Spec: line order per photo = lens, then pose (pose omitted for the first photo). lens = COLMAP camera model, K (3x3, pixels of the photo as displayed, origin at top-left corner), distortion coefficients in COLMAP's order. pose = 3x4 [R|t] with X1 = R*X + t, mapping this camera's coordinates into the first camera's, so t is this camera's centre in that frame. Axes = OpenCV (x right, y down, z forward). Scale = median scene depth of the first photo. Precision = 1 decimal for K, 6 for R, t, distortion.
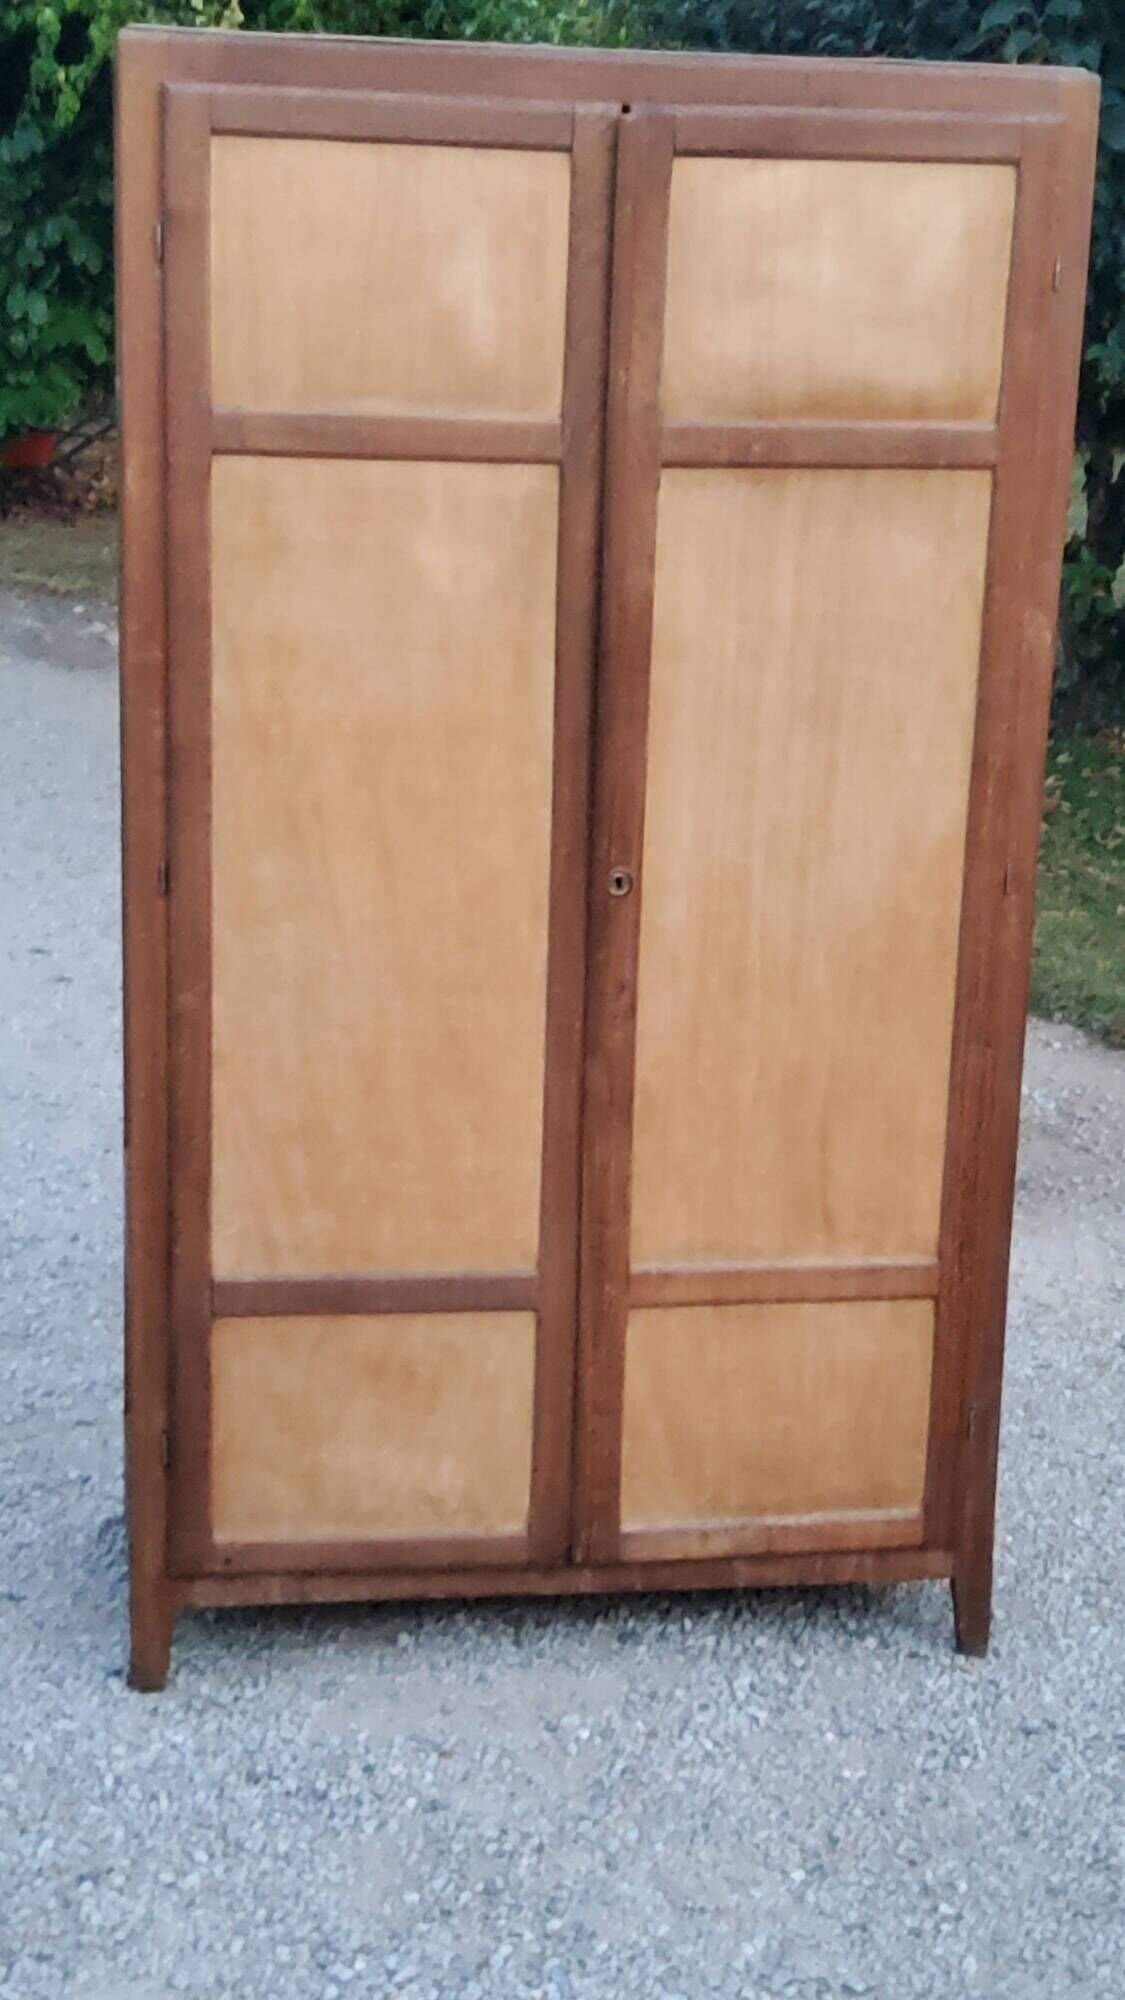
lens RADIAL K [[2956.7, 0, 562.5], [0, 2956.7, 1000.0], [0, 0, 1]] dist [0.184576, -0.516910]
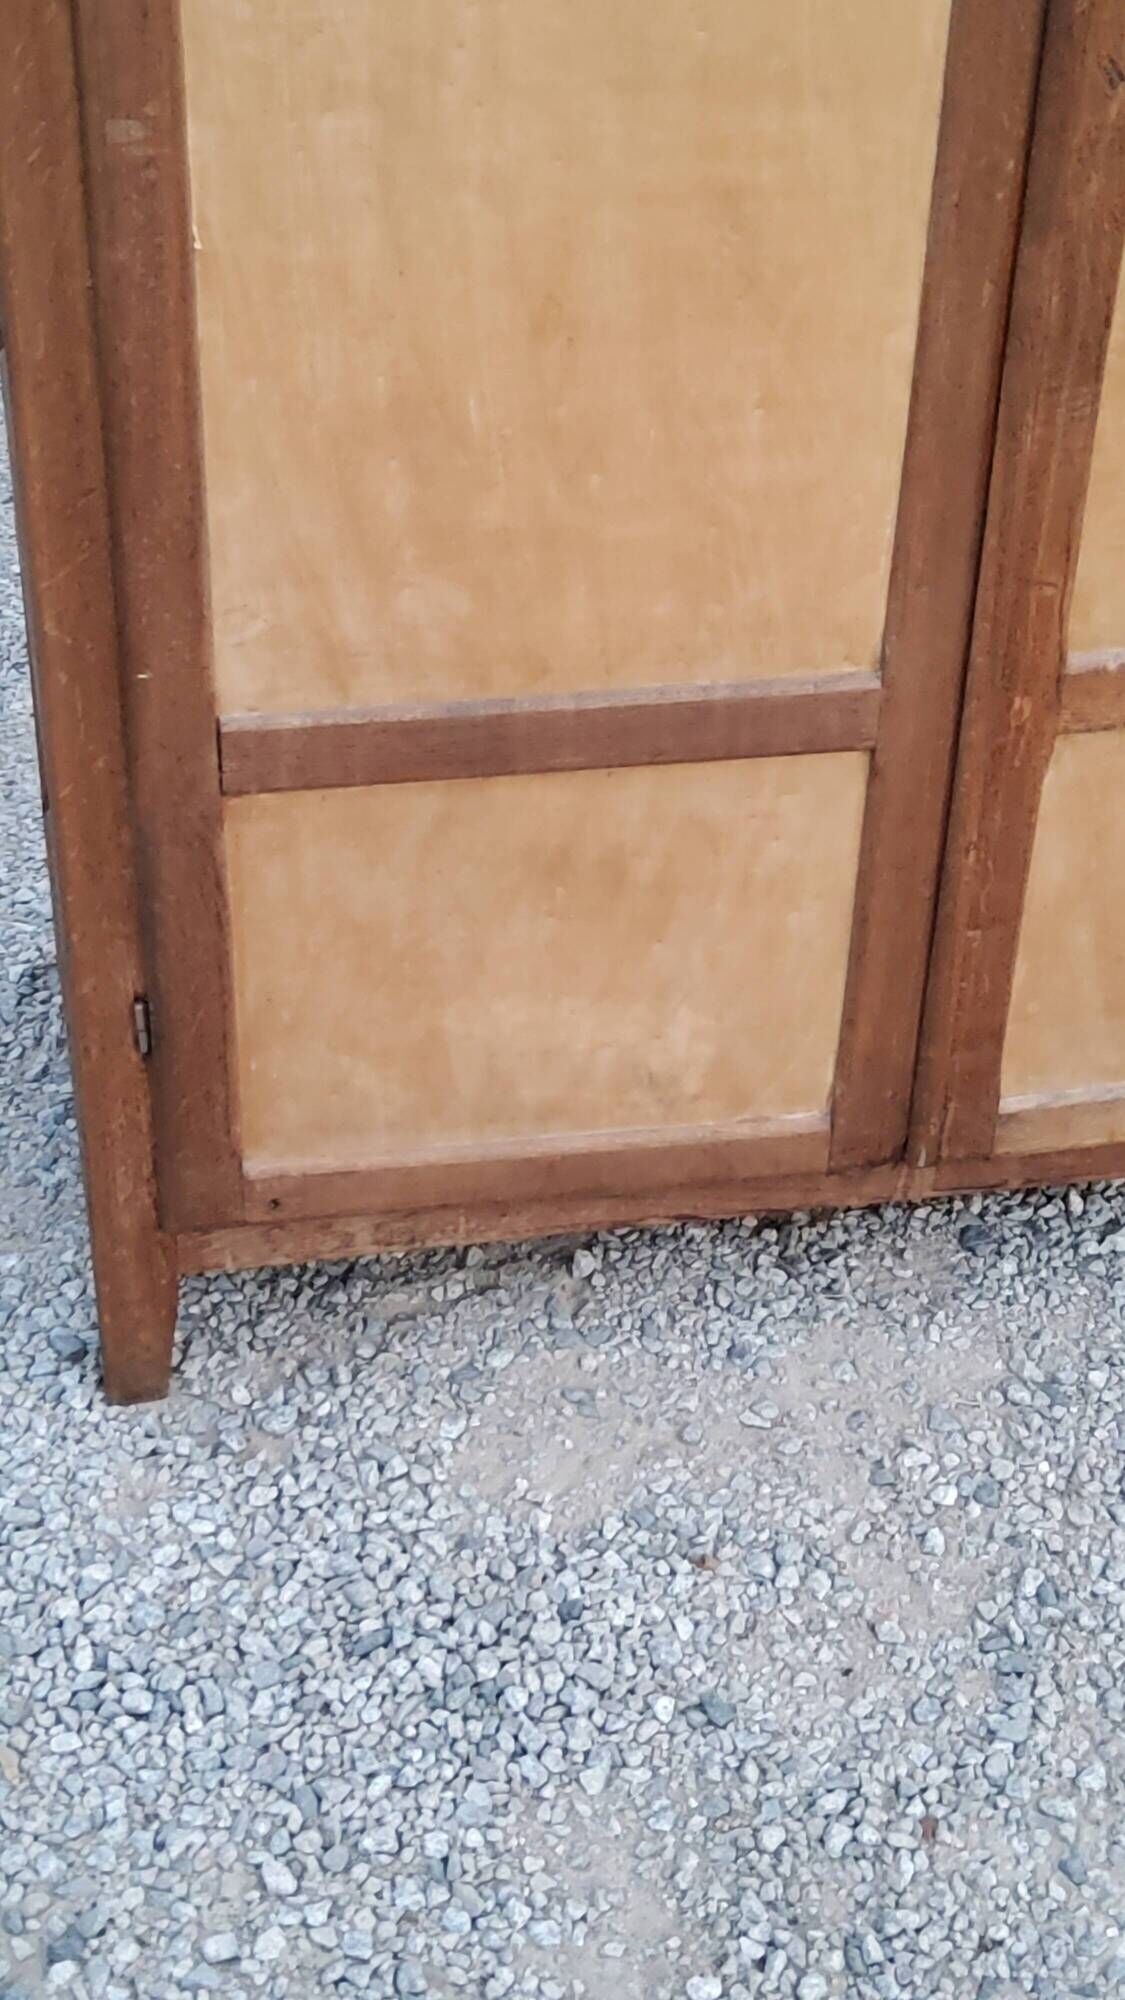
lens RADIAL K [[2965.9, 0, 567.8], [0, 2965.9, 994.1], [0, 0, 1]] dist [0.196064, -0.601641]
pose [[0.999202, -0.025456, 0.030769, -0.077197], [0.012029, 0.926571, 0.375928, -0.045430], [-0.038079, -0.375258, 0.926138, 0.534196]]
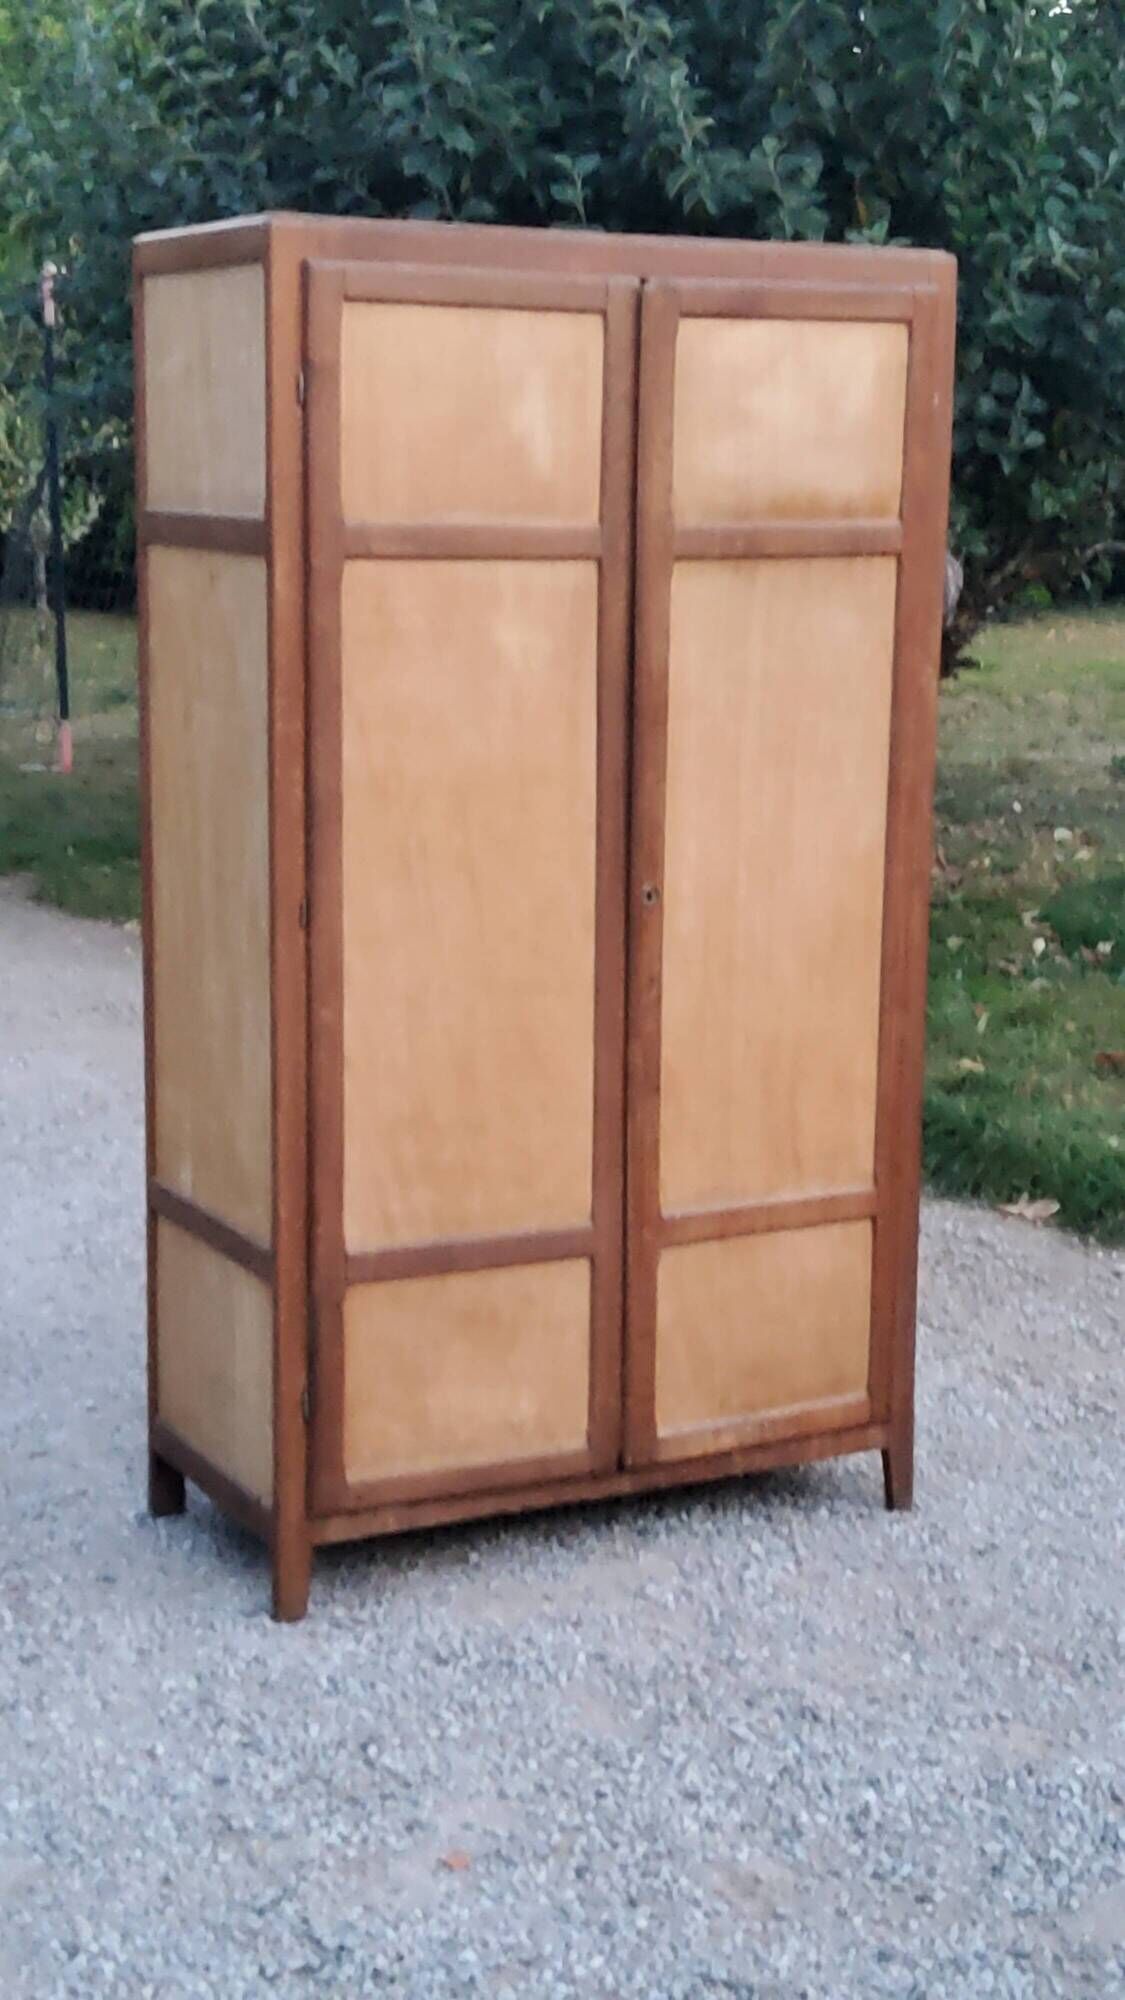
lens RADIAL K [[2956.7, 0, 562.5], [0, 2956.7, 1000.0], [0, 0, 1]] dist [0.184576, -0.516910]
pose [[0.945598, -0.077364, 0.316005, -0.400650], [0.096789, 0.994231, -0.046220, 0.056418], [-0.310606, 0.074292, 0.947631, -0.154214]]
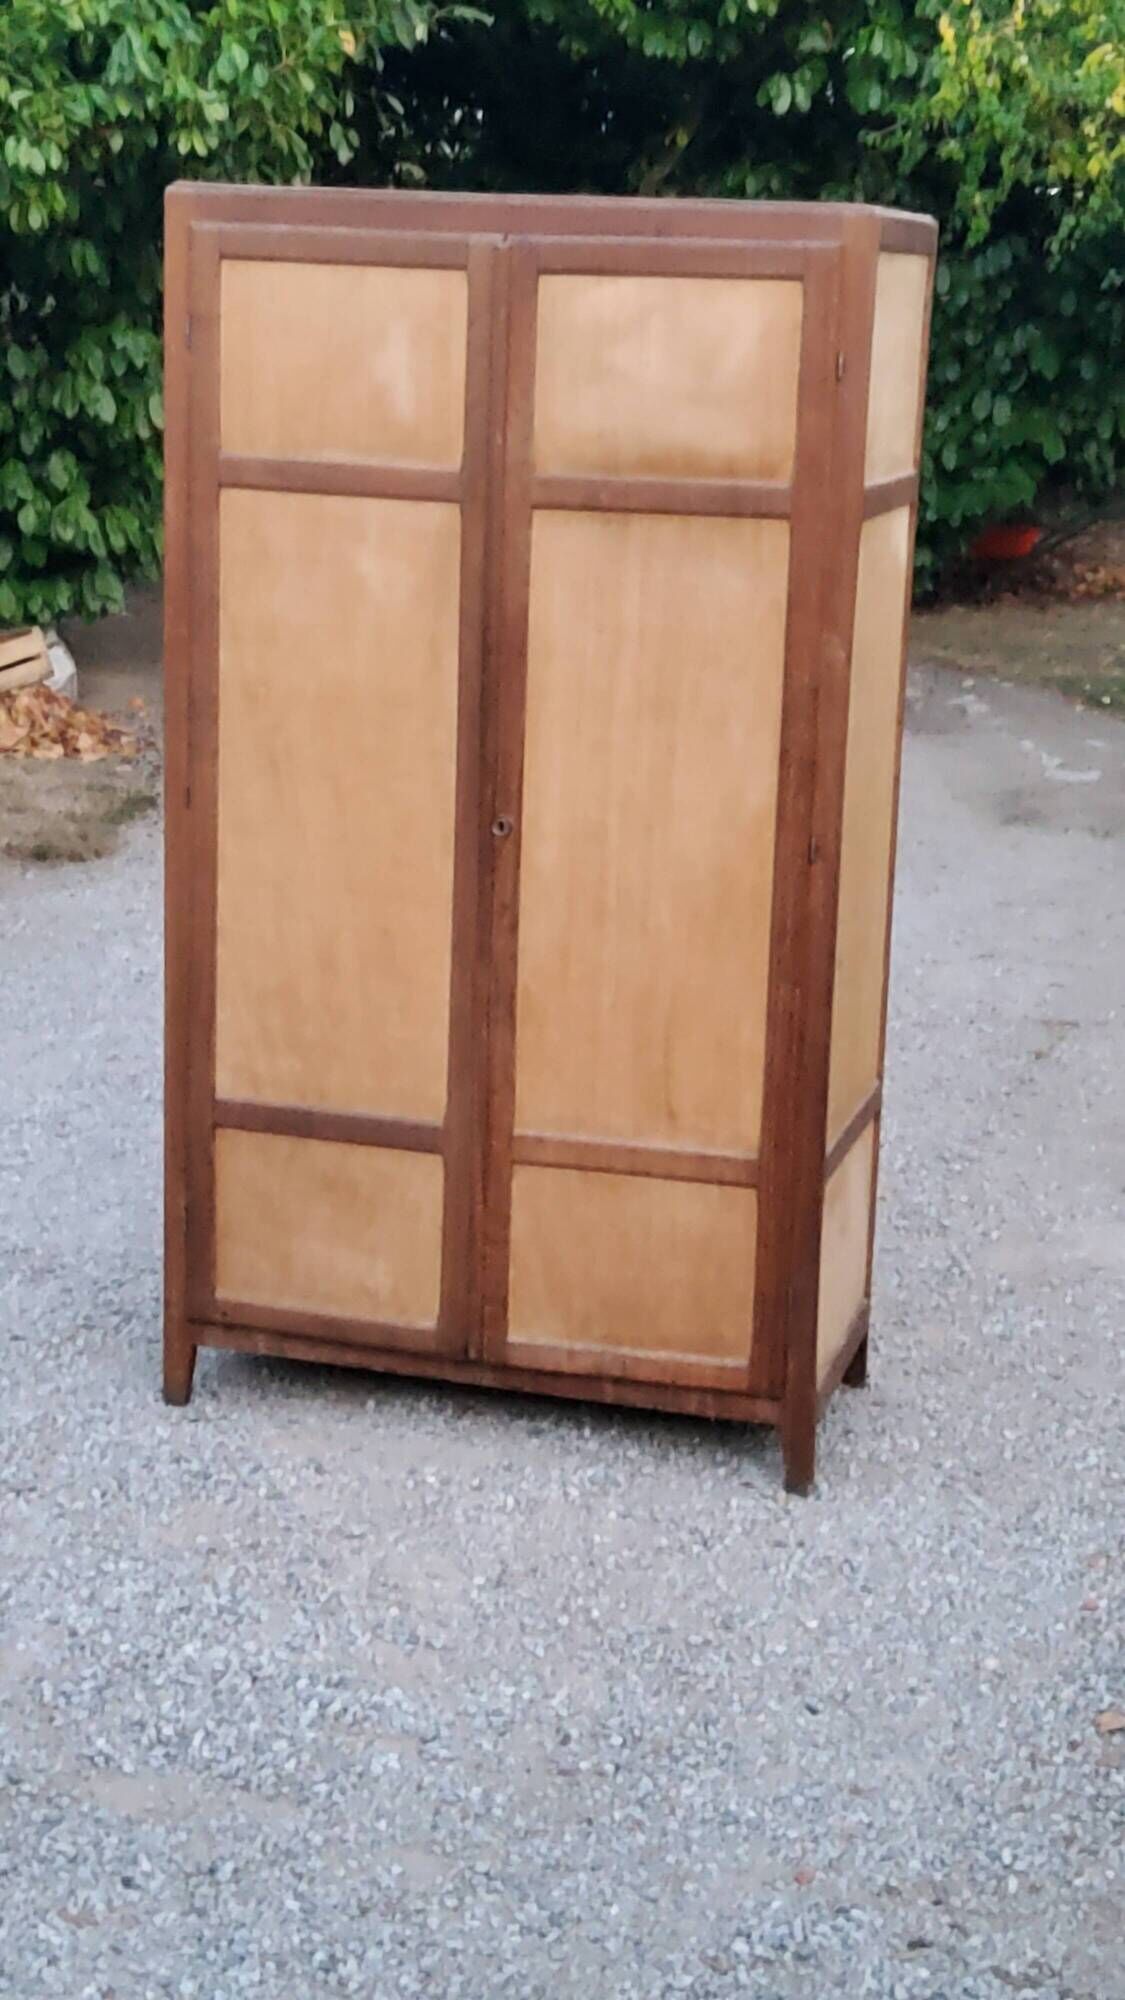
lens RADIAL K [[2965.9, 0, 567.8], [0, 2965.9, 994.1], [0, 0, 1]] dist [0.196064, -0.601641]
pose [[0.909249, 0.096148, -0.404995, 0.569613], [-0.111380, 0.993677, -0.014153, 0.048284], [0.401074, 0.057977, 0.914209, -0.174659]]
